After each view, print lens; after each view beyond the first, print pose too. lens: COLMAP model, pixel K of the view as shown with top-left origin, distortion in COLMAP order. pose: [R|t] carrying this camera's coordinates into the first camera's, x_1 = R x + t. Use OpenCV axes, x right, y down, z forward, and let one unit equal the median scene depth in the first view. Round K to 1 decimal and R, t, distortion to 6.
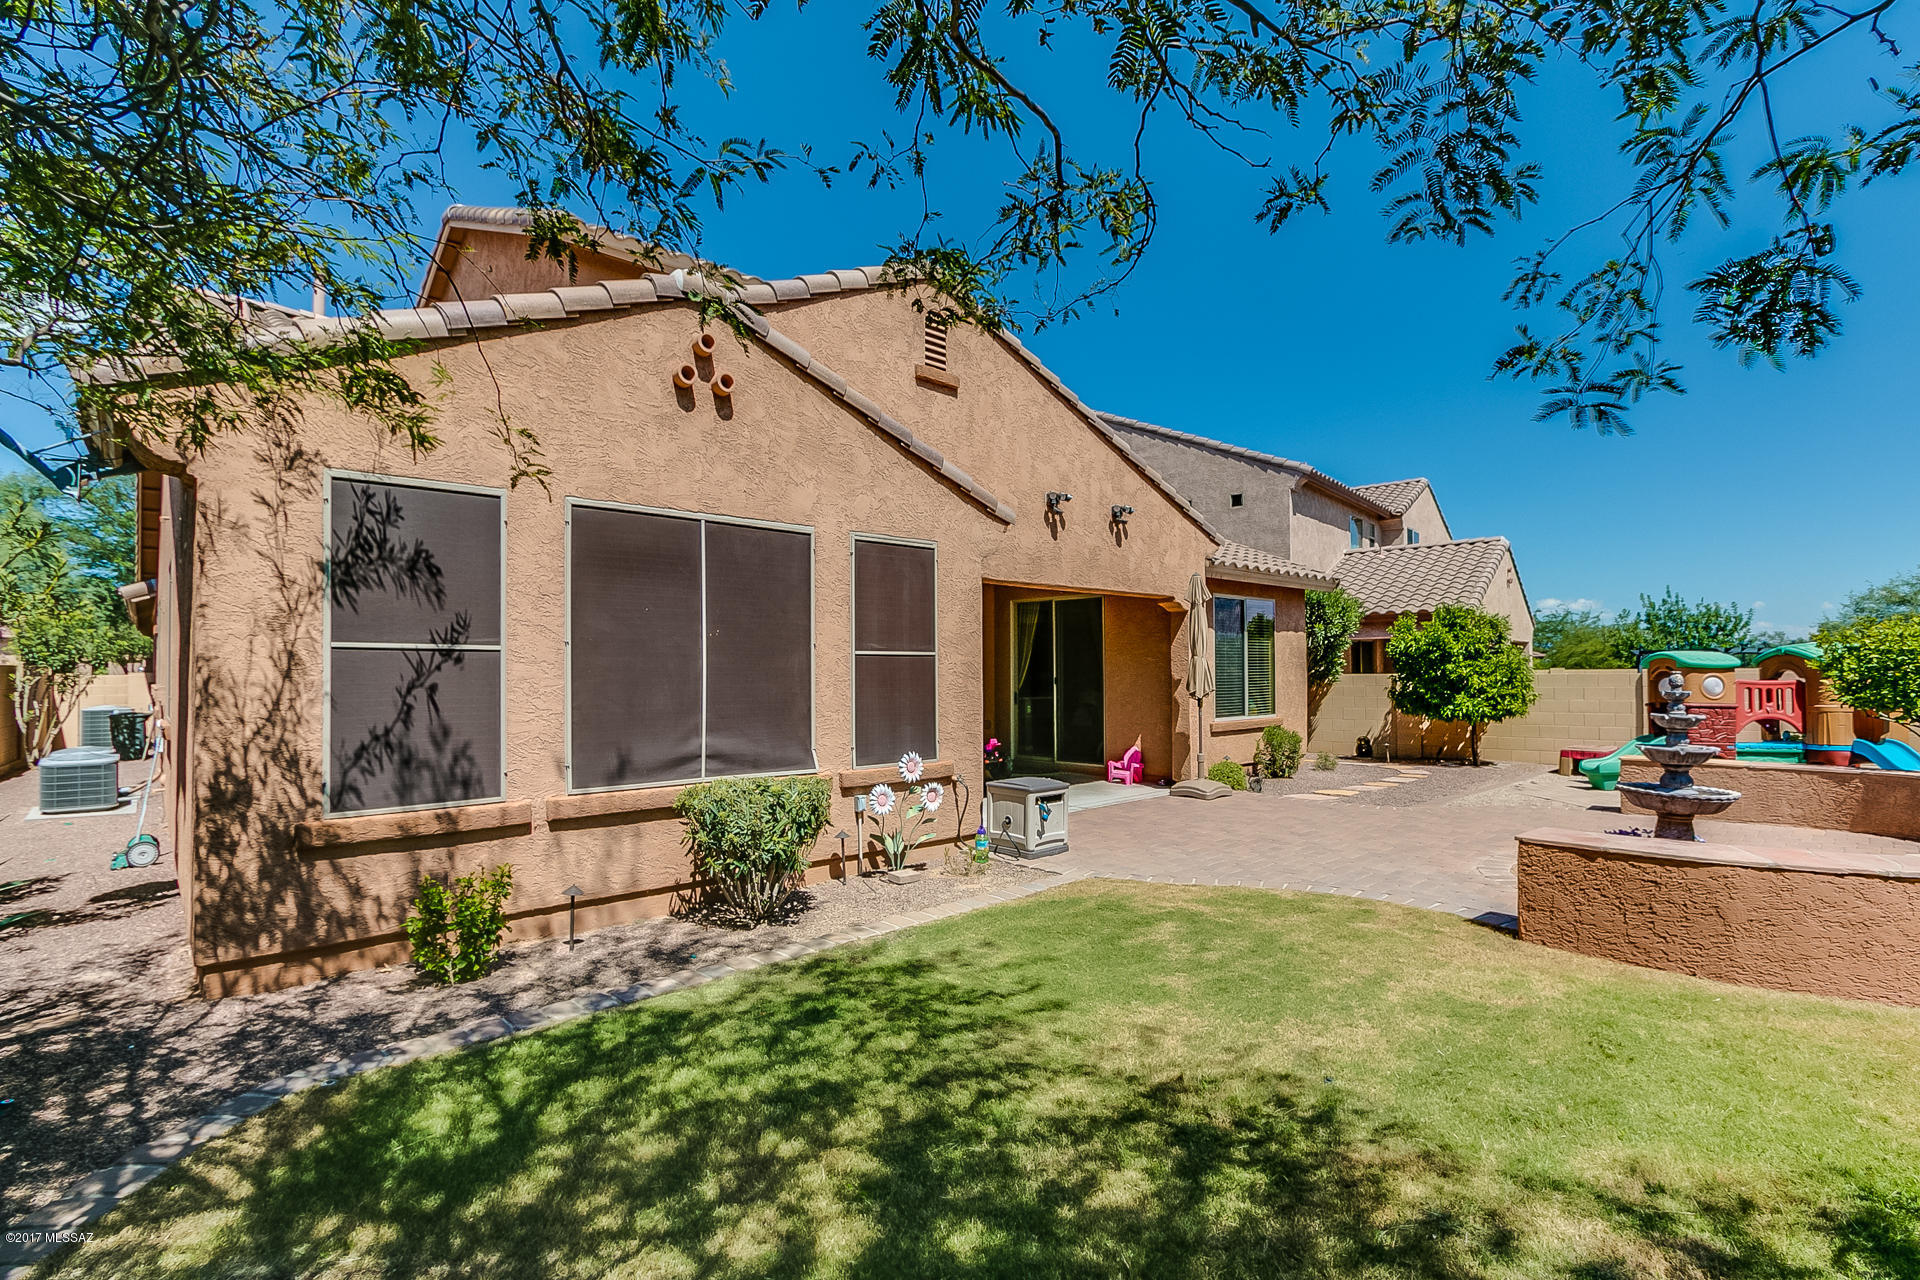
lens RADIAL K [[903.7, 0, 932.1], [0, 903.7, 655.7], [0, 0, 1]] dist [-0.023320, 0.001251]
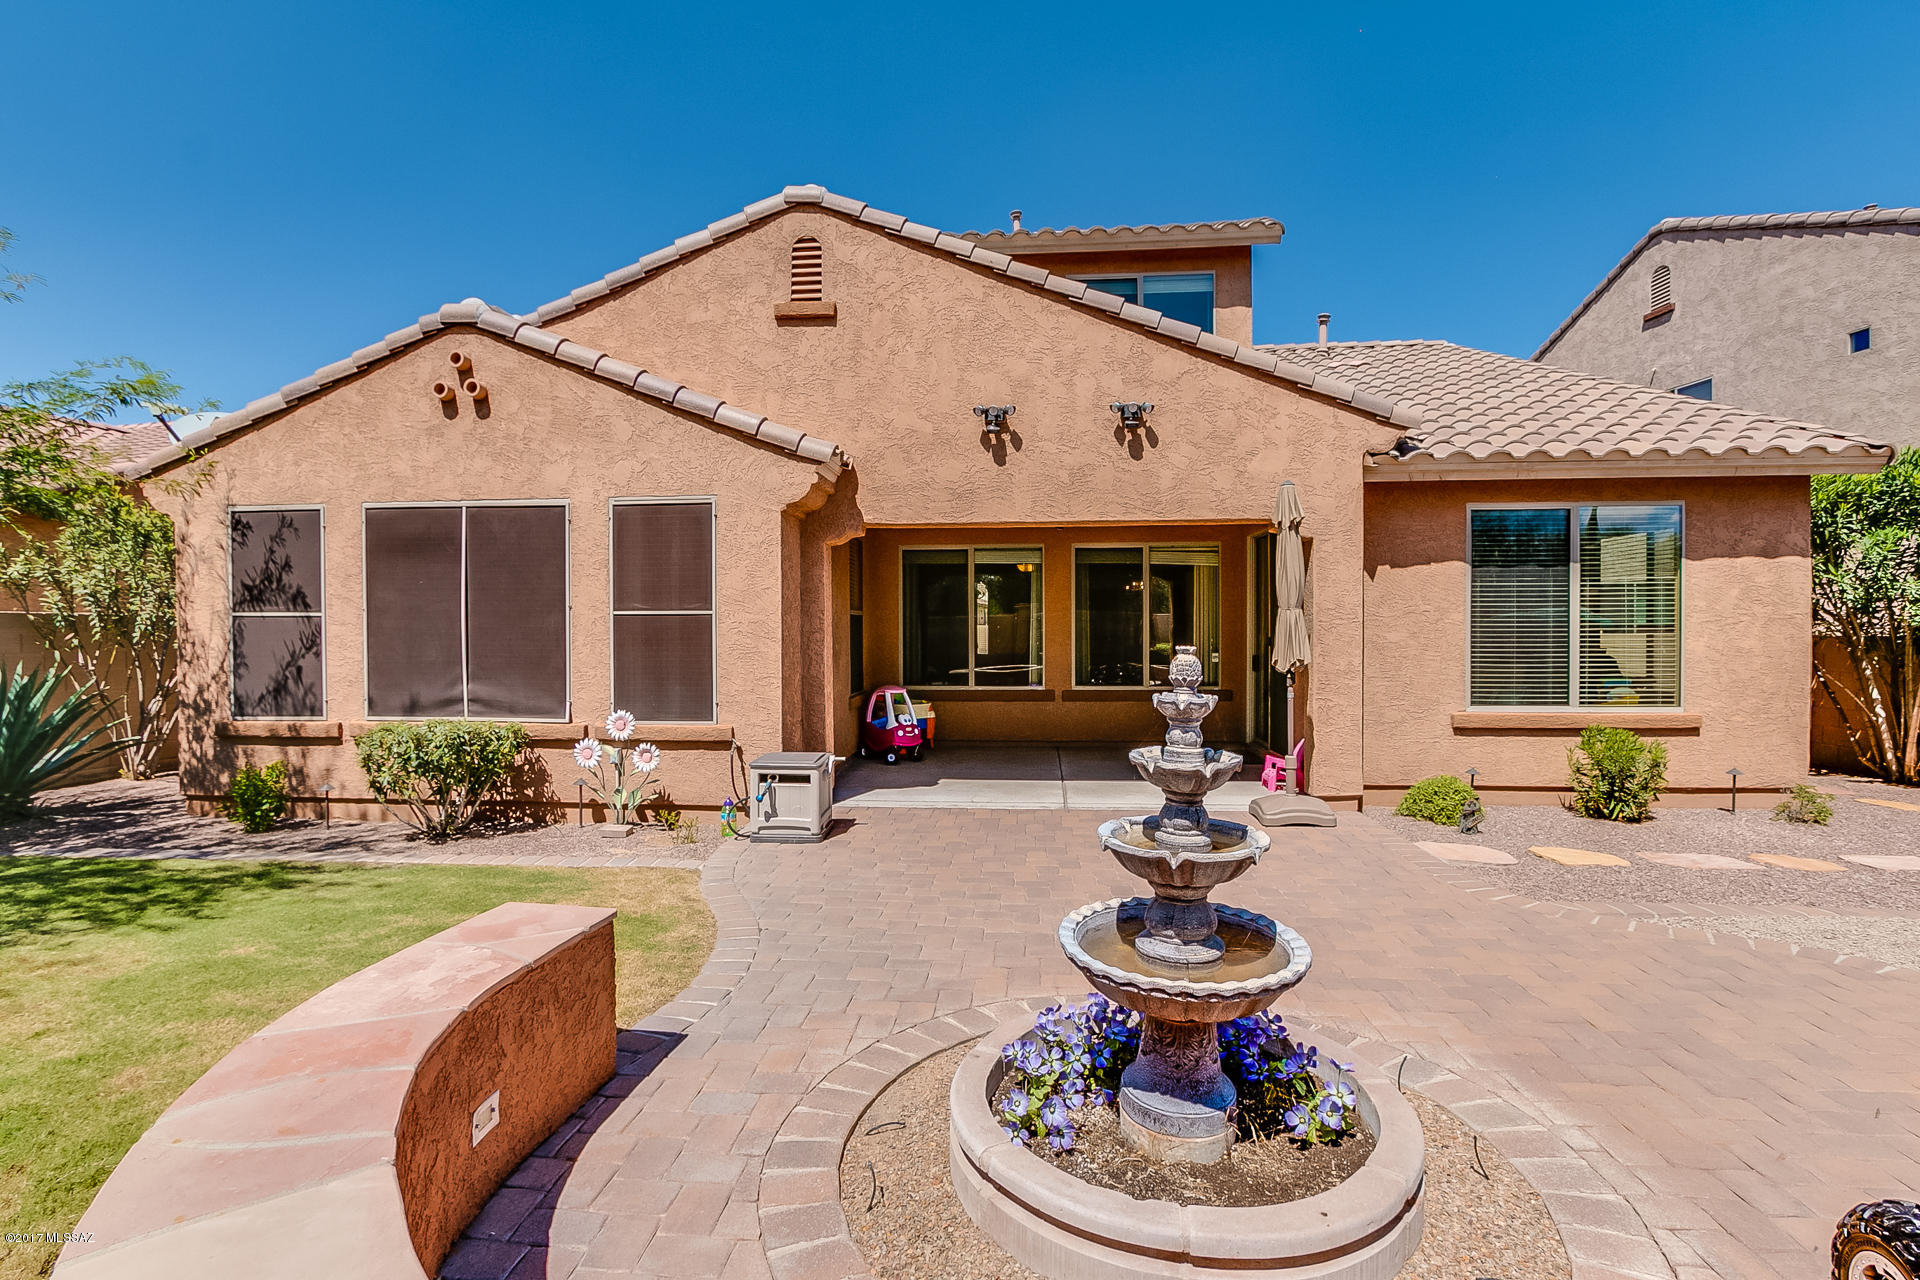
lens RADIAL K [[908.4, 0, 954.8], [0, 908.4, 643.5], [0, 0, 1]] dist [-0.017279, 0.000433]
pose [[0.673727, 0.015939, -0.738808, 1.000509], [0.012403, 0.999383, 0.032872, 0.002367], [0.738876, -0.031310, 0.673113, 0.604120]]
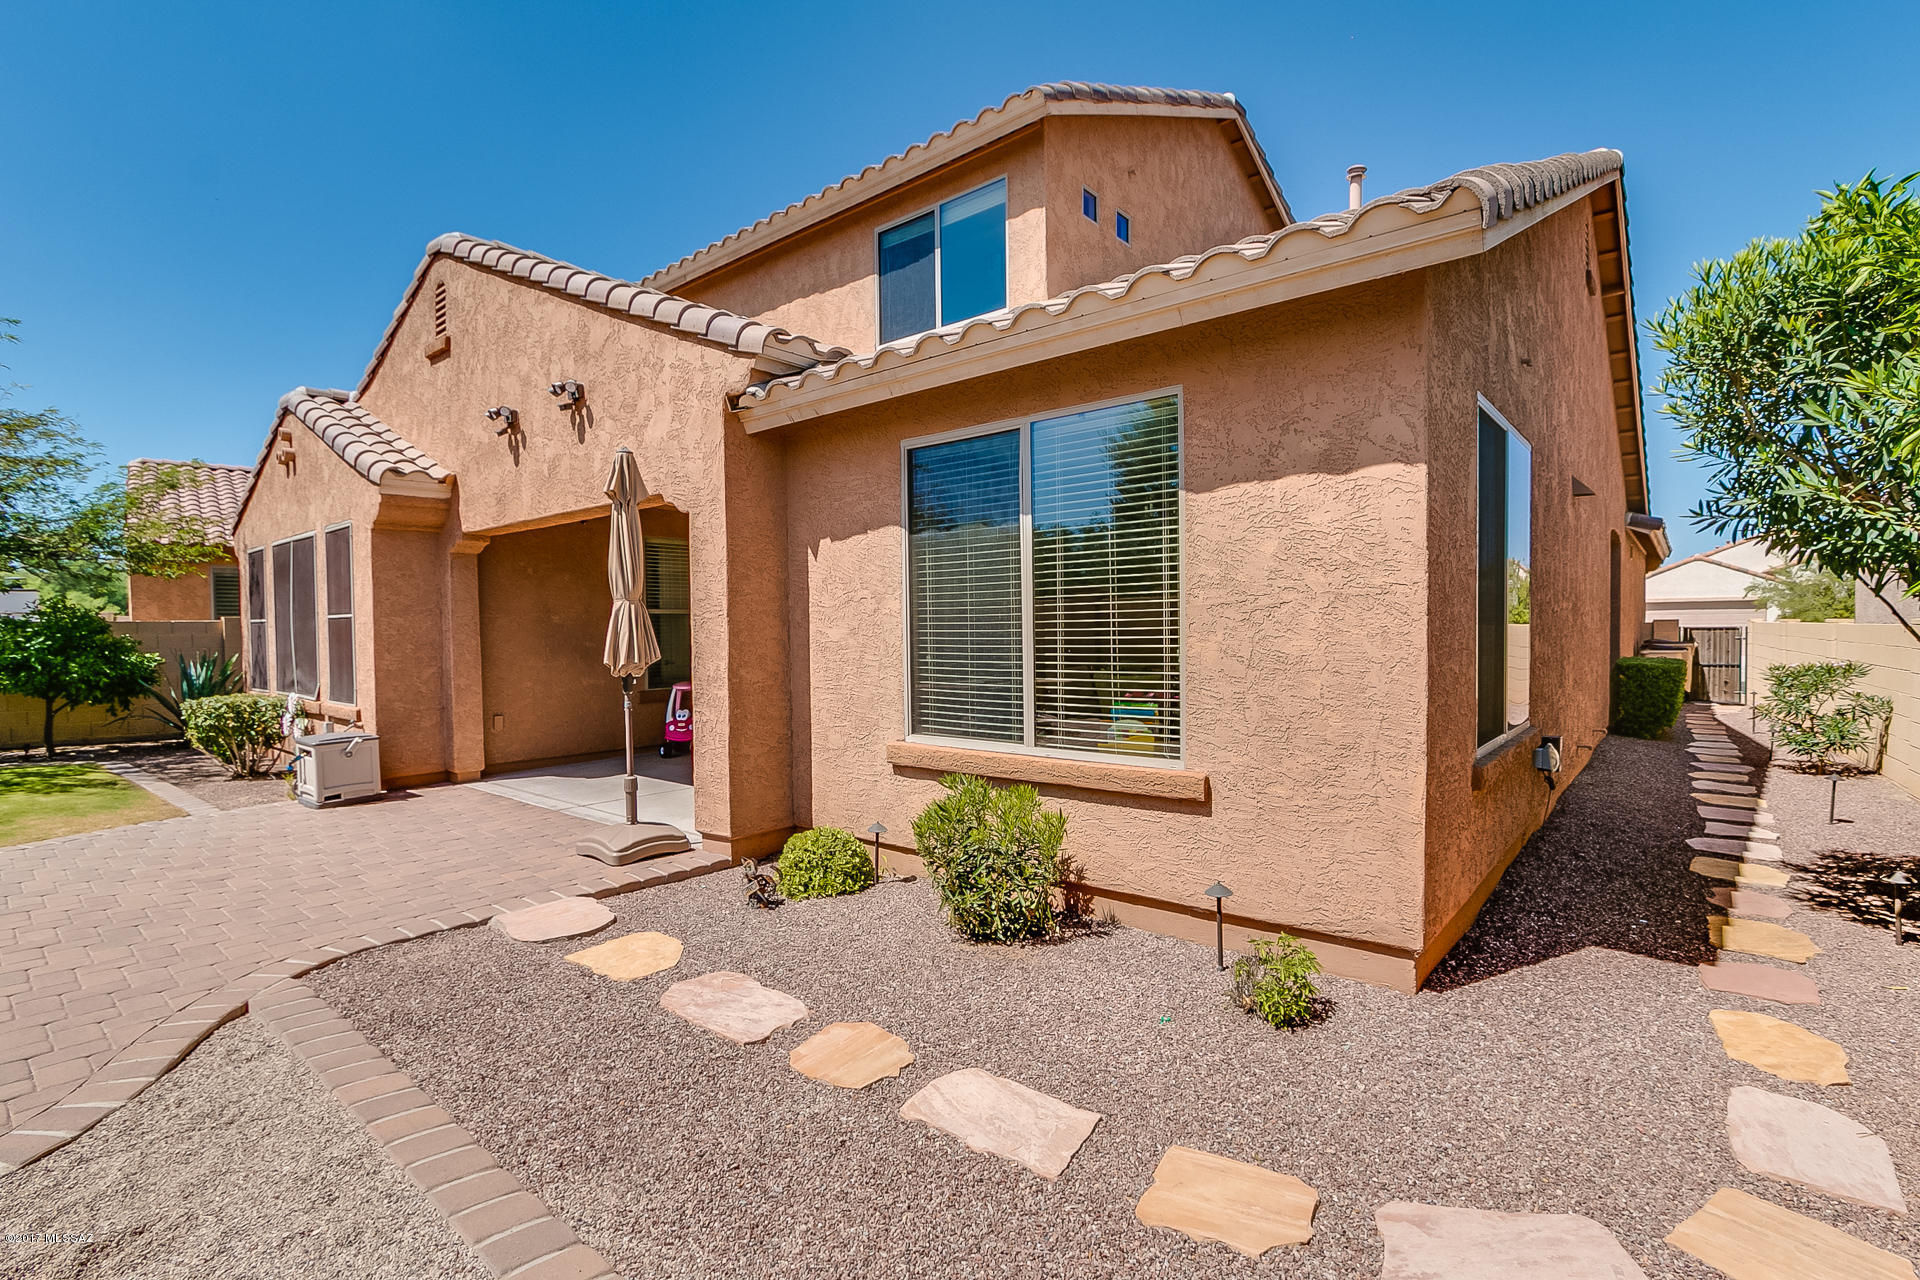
lens RADIAL K [[903.7, 0, 932.1], [0, 903.7, 655.7], [0, 0, 1]] dist [-0.023320, 0.001251]
pose [[0.101820, 0.035787, -0.994159, 1.393154], [0.029092, 0.998818, 0.038934, 0.029169], [0.994377, -0.032887, 0.100659, 1.824519]]
